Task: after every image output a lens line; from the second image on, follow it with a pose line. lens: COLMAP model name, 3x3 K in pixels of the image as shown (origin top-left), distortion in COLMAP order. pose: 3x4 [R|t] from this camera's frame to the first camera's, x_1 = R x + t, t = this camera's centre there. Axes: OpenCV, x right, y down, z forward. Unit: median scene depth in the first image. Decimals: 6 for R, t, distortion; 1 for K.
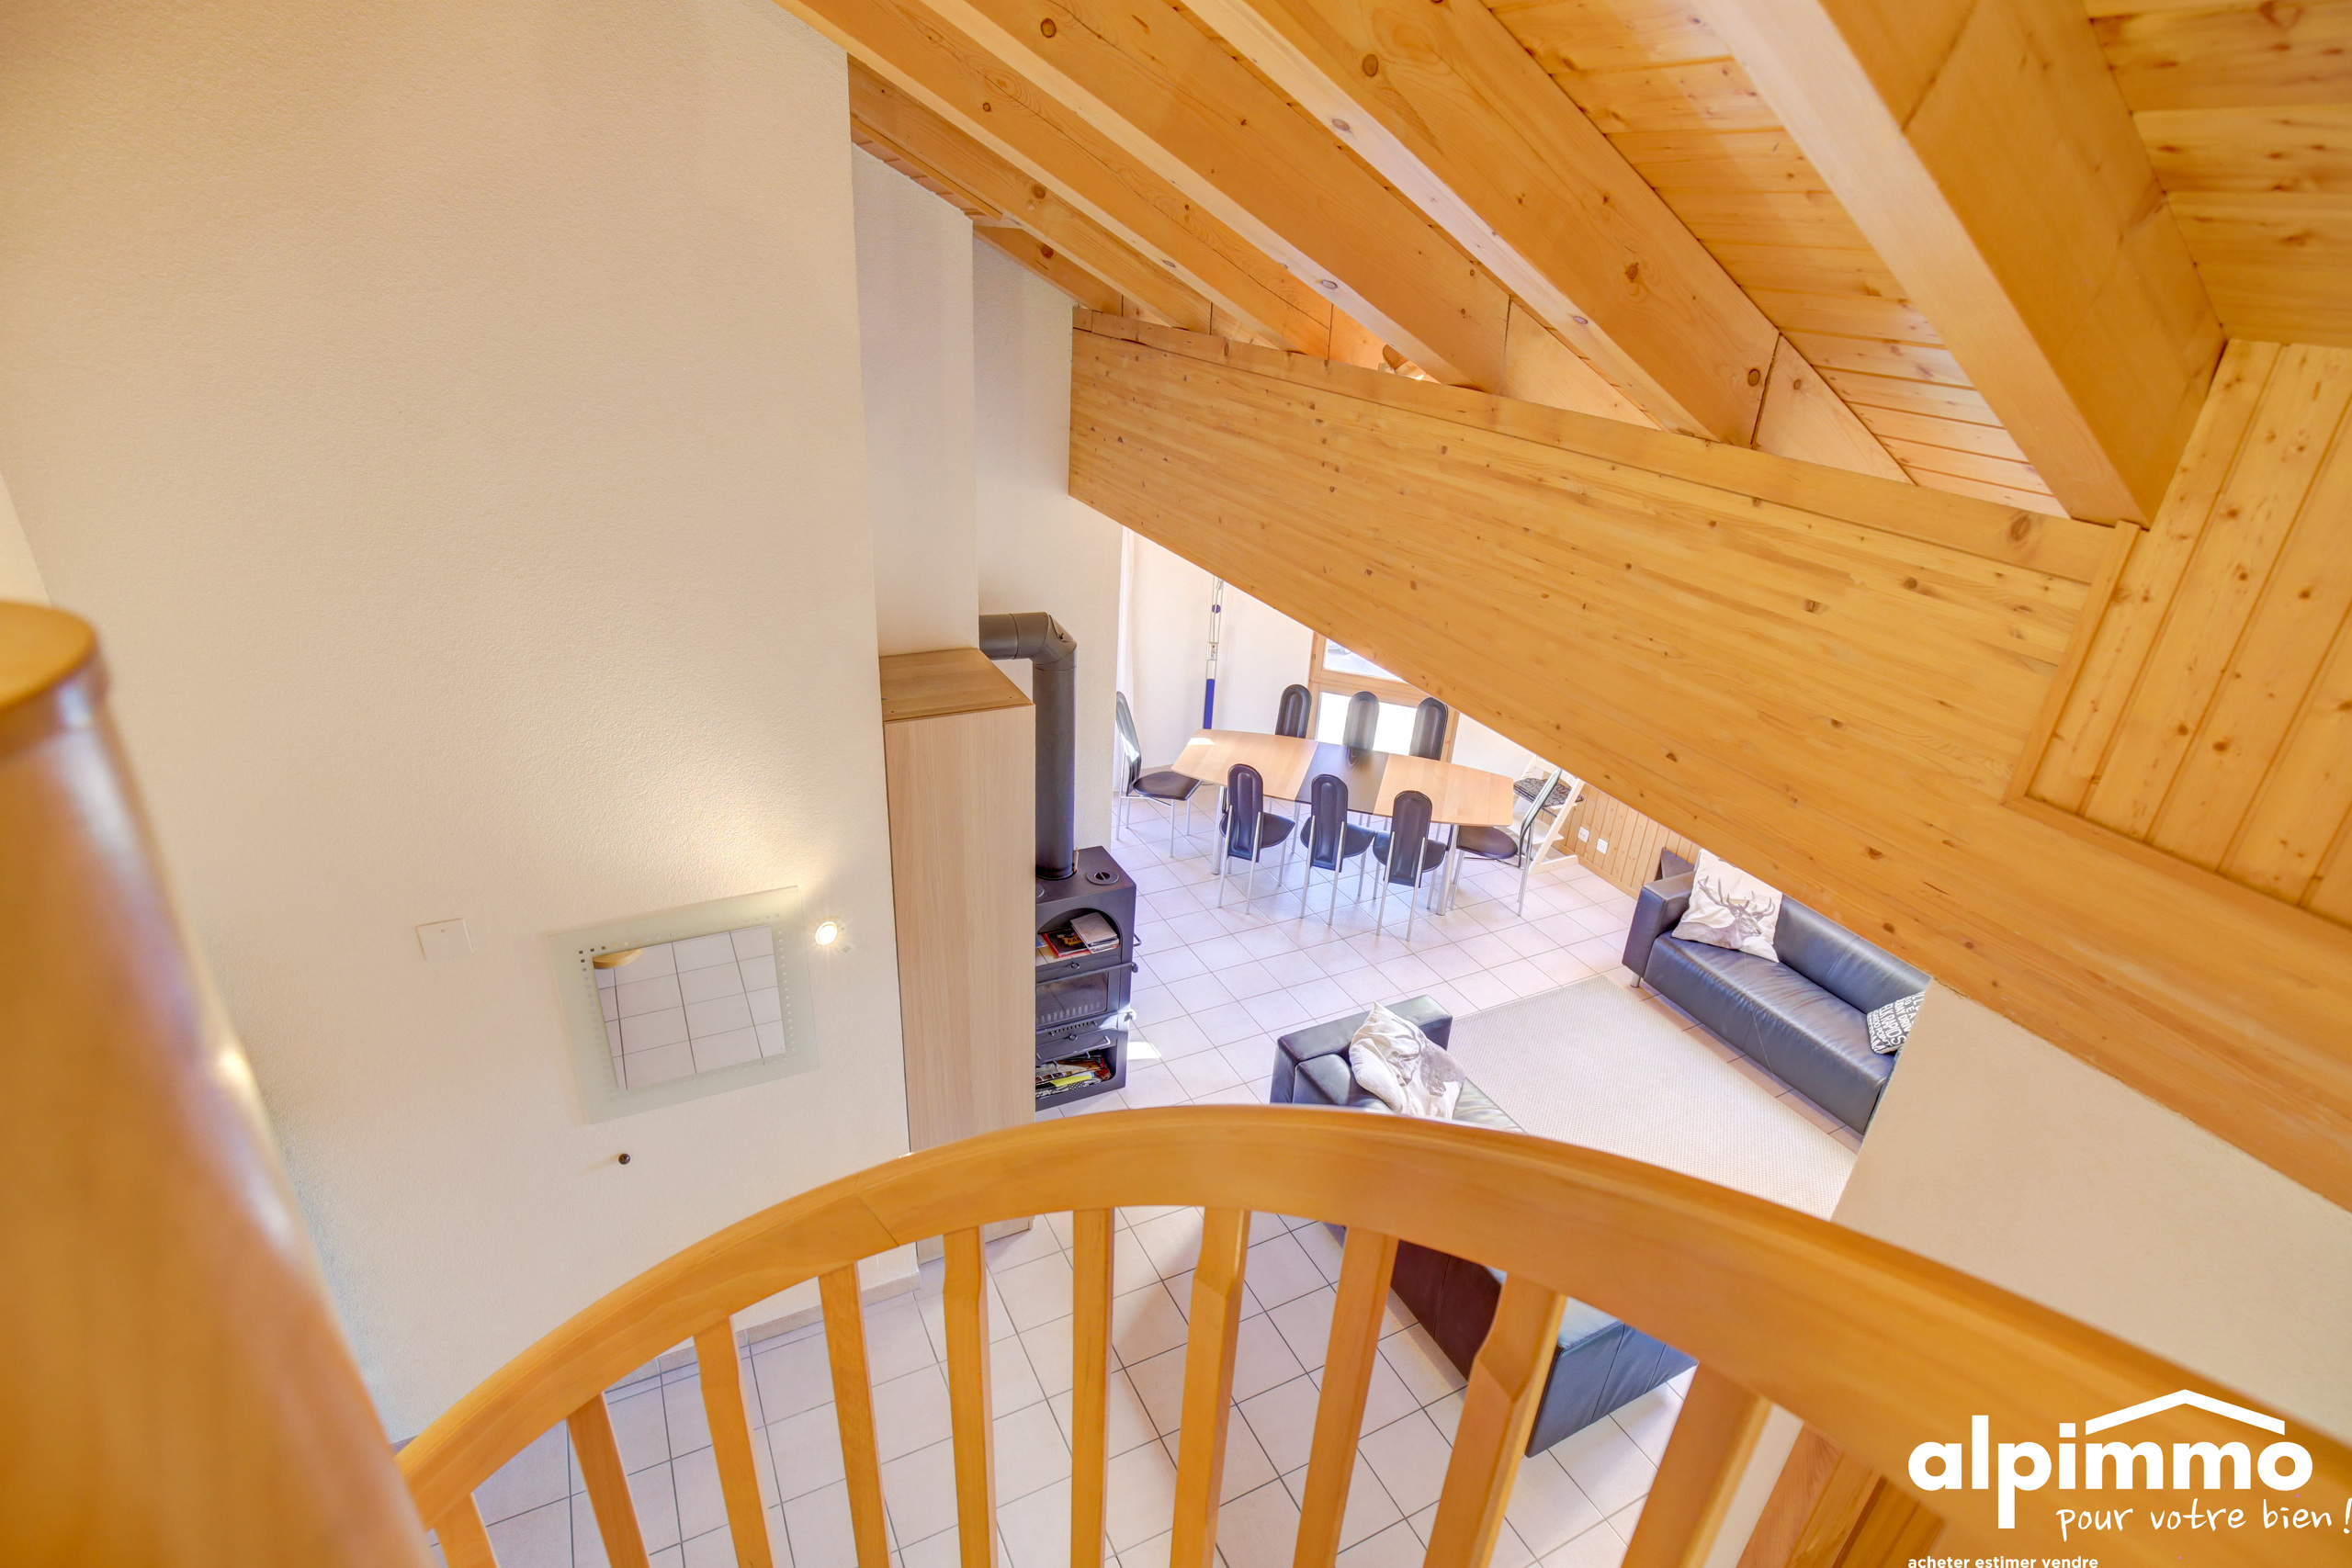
lens RADIAL K [[1128.5, 0, 1176.0], [0, 1128.5, 784.0], [0, 0, 1]] dist [-0.028451, -0.000020]
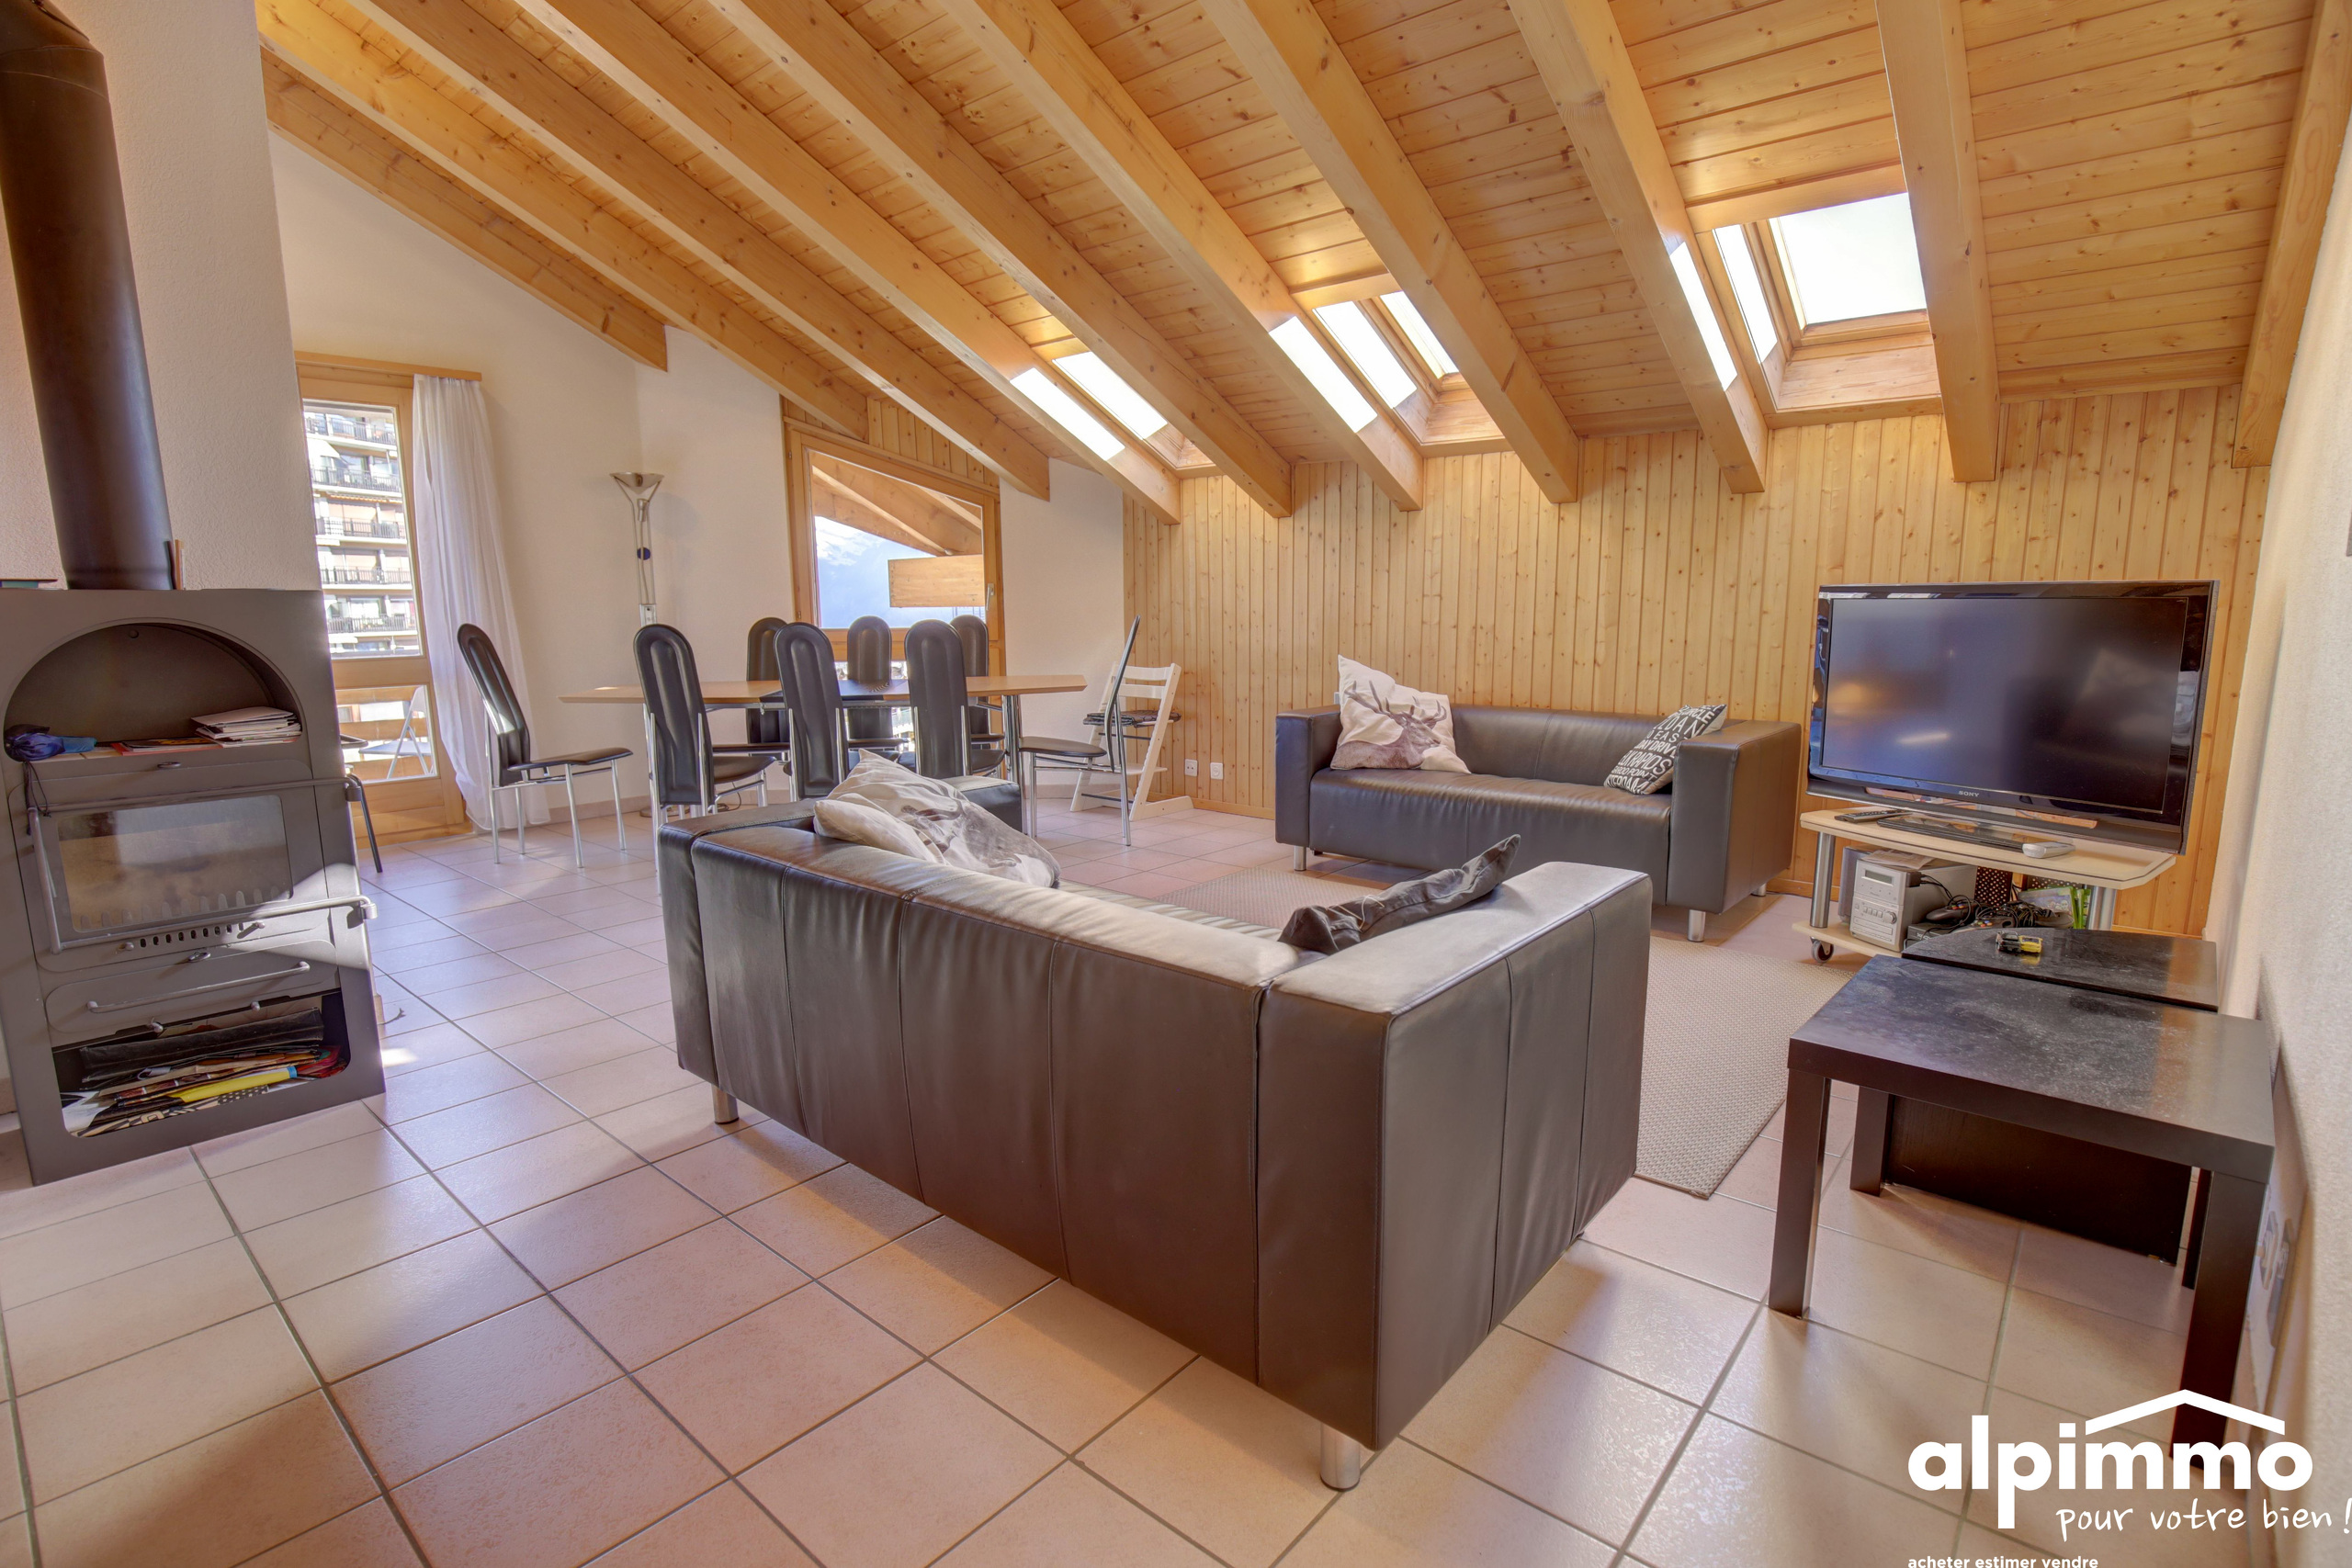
lens RADIAL K [[1128.5, 0, 1176.0], [0, 1128.5, 784.0], [0, 0, 1]] dist [-0.028451, -0.000020]
pose [[0.926069, -0.123051, 0.356728, 0.100041], [0.217049, 0.947003, -0.236800, 0.293522], [-0.308684, 0.296720, 0.903699, 0.398977]]
